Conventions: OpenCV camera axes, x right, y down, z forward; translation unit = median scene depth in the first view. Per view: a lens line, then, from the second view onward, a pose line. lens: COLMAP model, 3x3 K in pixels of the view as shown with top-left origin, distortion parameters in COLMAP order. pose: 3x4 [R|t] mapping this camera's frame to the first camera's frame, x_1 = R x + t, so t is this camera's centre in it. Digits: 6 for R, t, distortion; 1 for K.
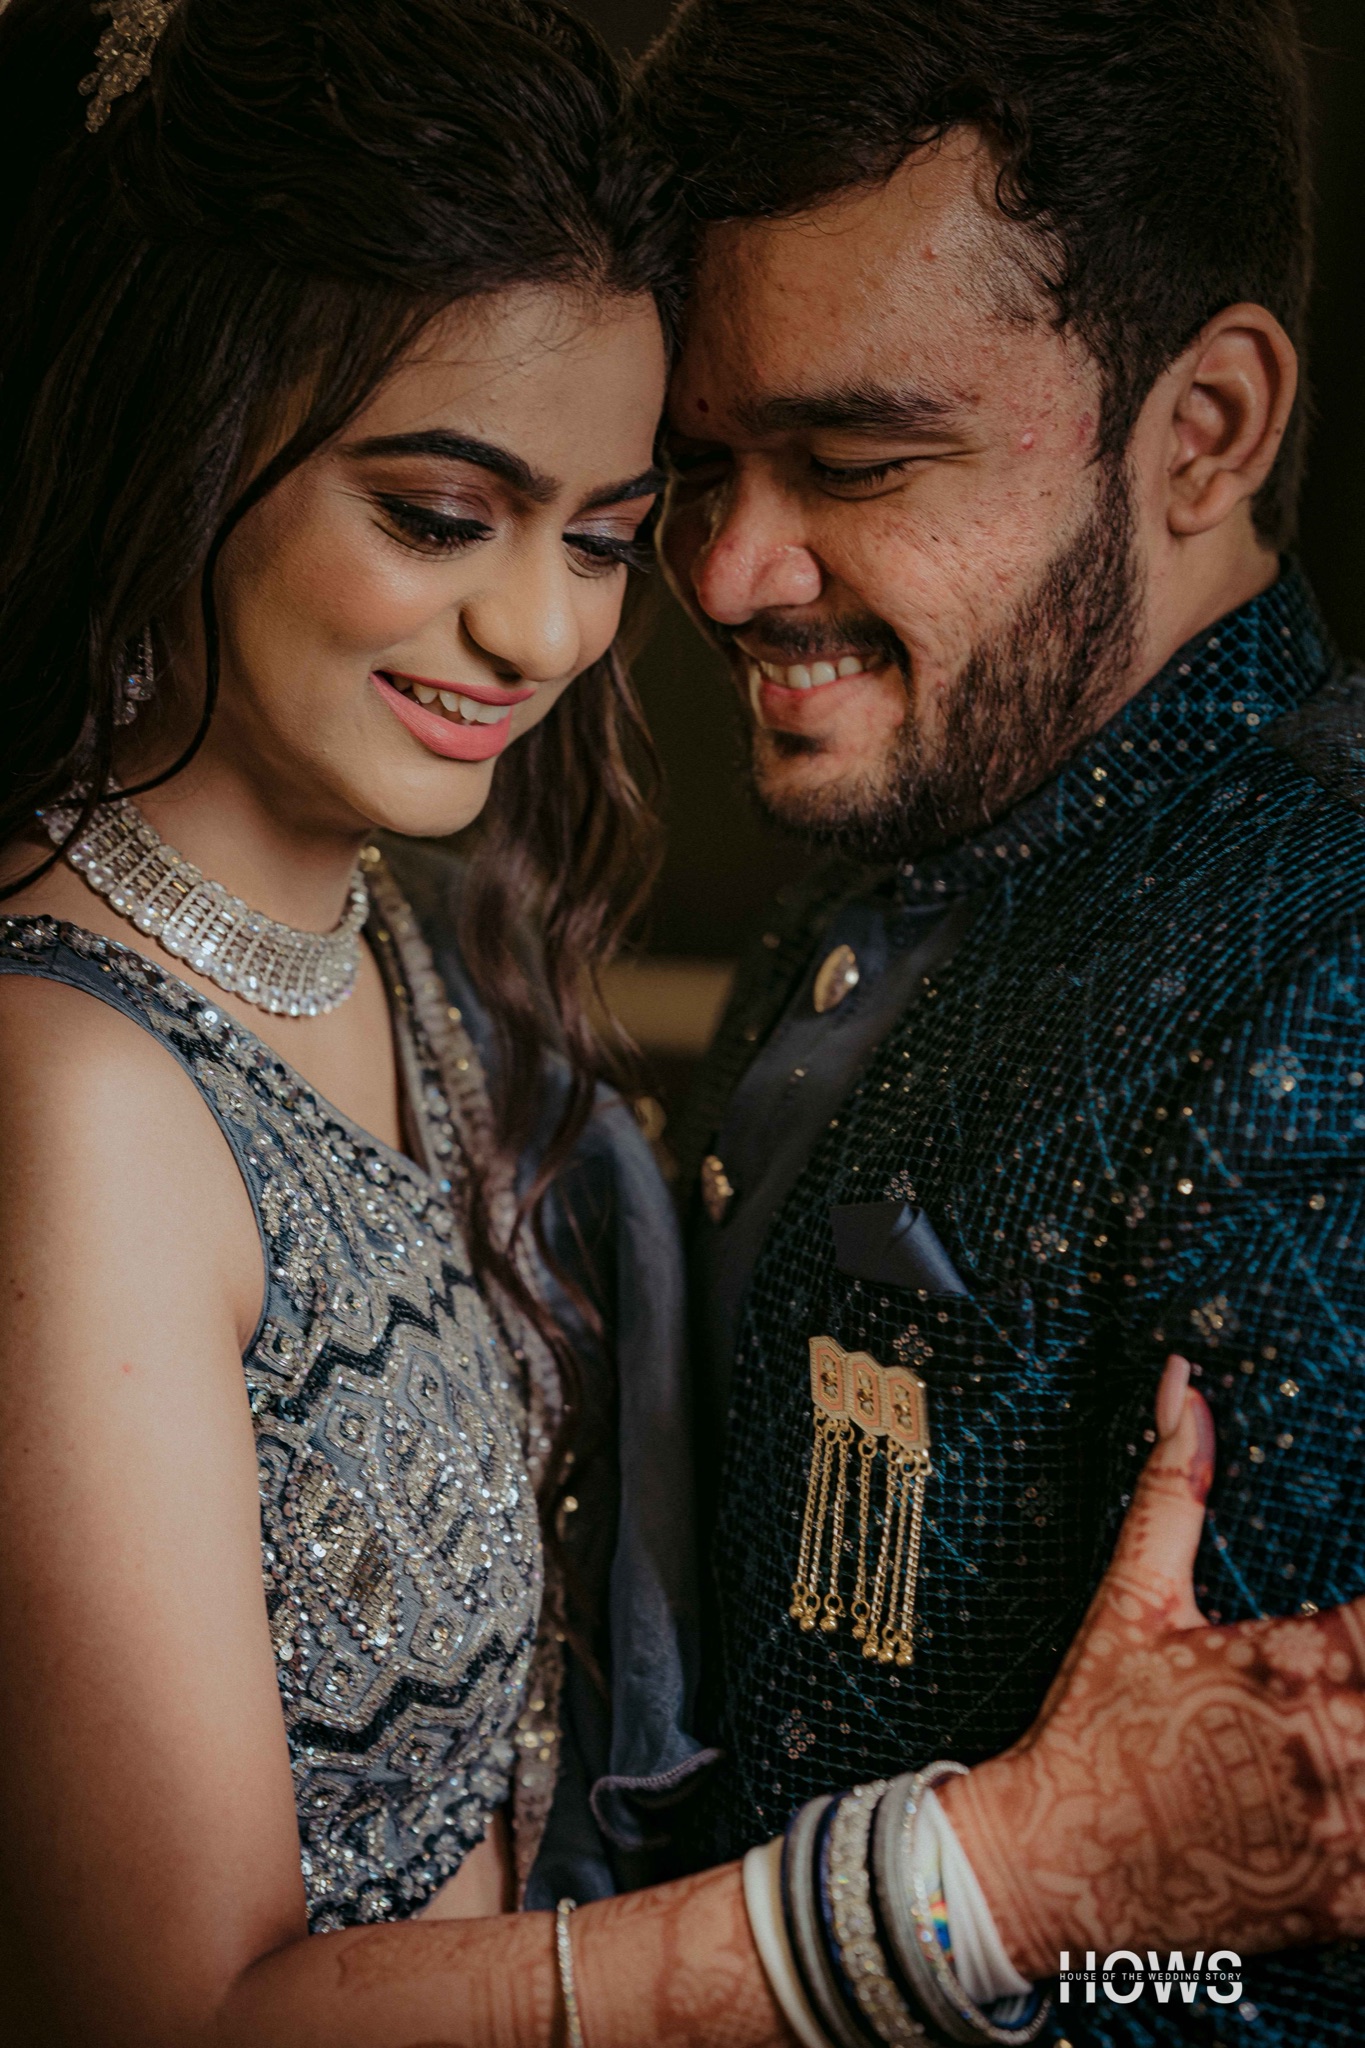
lens RADIAL K [[6519.0, 0, 682.5], [0, 6519.0, 1024.0], [0, 0, 1]] dist [-0.455941, 0.759331]
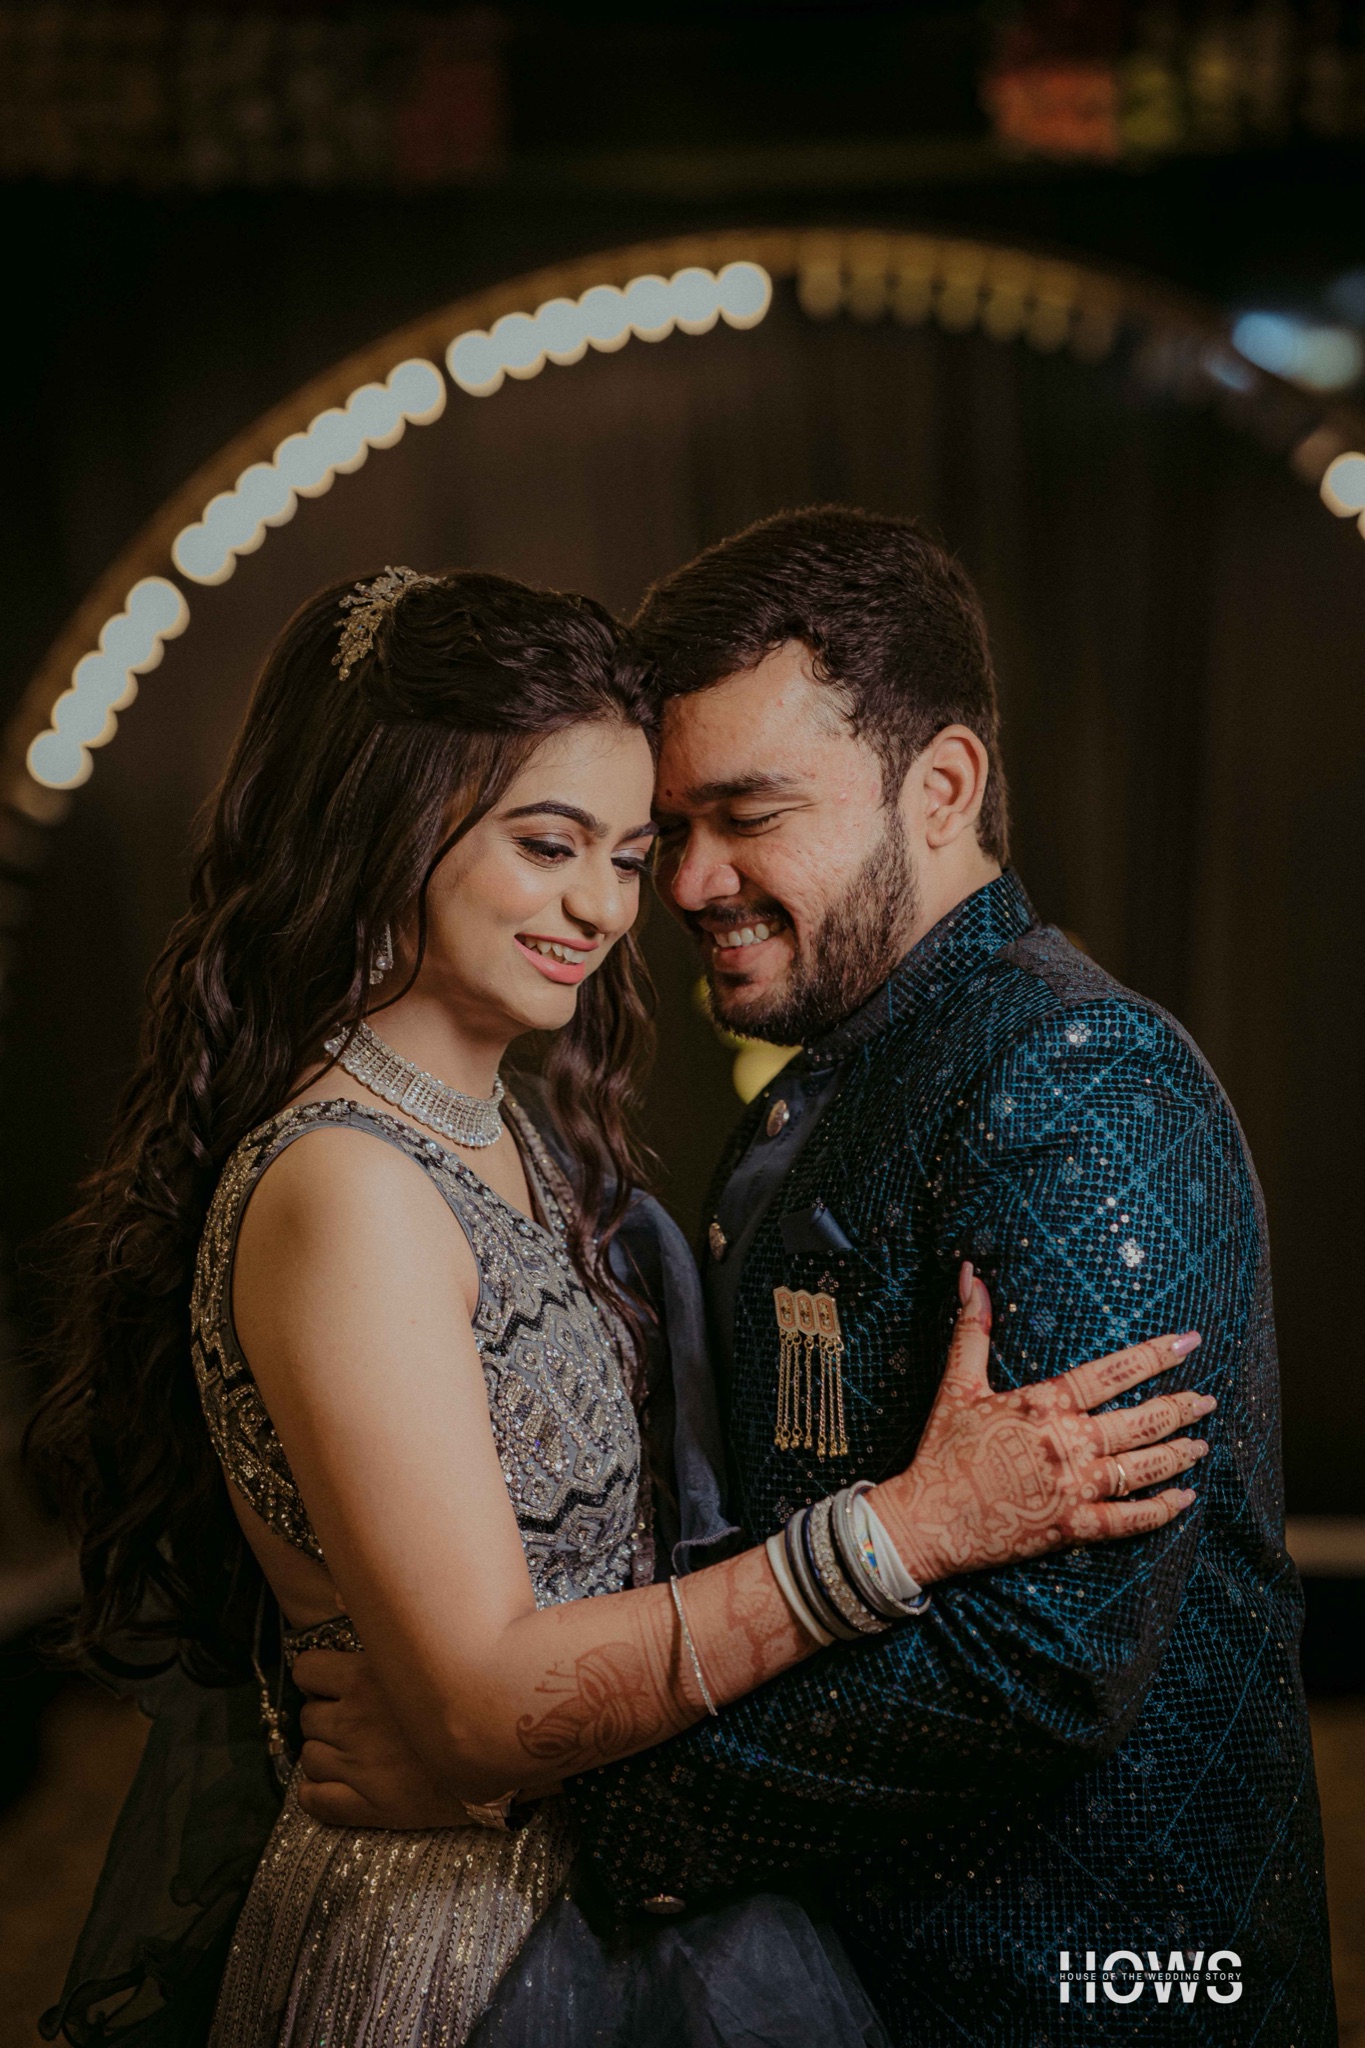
lens RADIAL K [[6519.0, 0, 682.5], [0, 6519.0, 1024.0], [0, 0, 1]] dist [-0.455941, 0.759331]
pose [[0.995452, -0.092379, 0.023286, -0.043573], [0.094143, 0.991315, -0.091827, 0.146154], [-0.014600, 0.093602, 0.995503, -0.884493]]
